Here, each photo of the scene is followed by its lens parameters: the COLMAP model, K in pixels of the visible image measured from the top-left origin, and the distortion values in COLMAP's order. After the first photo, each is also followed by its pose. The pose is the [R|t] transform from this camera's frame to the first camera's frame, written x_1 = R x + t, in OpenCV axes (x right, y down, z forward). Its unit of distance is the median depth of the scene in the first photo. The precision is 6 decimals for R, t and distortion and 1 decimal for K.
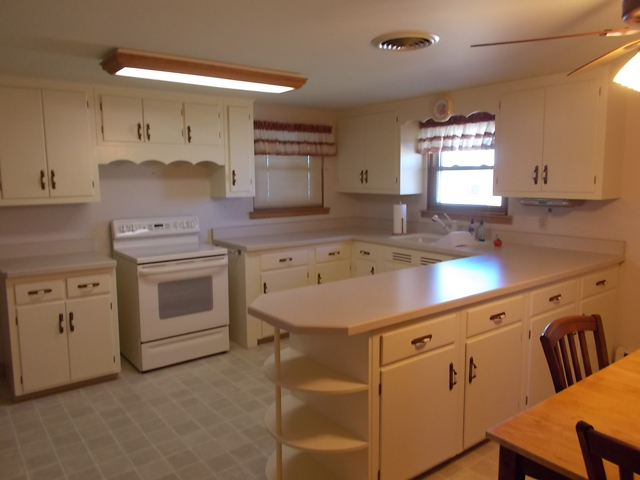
lens RADIAL K [[488.9, 0, 320.0], [0, 488.9, 240.0], [0, 0, 1]] dist [0.000895, -0.000244]
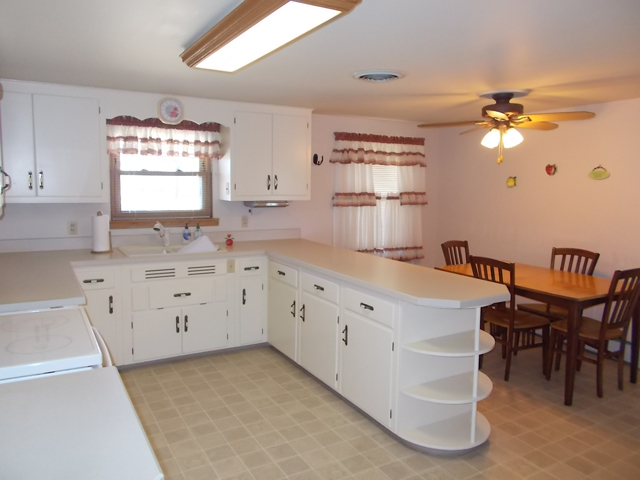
lens RADIAL K [[488.9, 0, 320.0], [0, 488.9, 240.0], [0, 0, 1]] dist [0.000895, -0.000244]
pose [[0.134716, -0.108753, 0.984898, -0.669662], [0.114818, 0.988977, 0.093499, -0.075912], [-0.984210, 0.100488, 0.145717, 0.600799]]
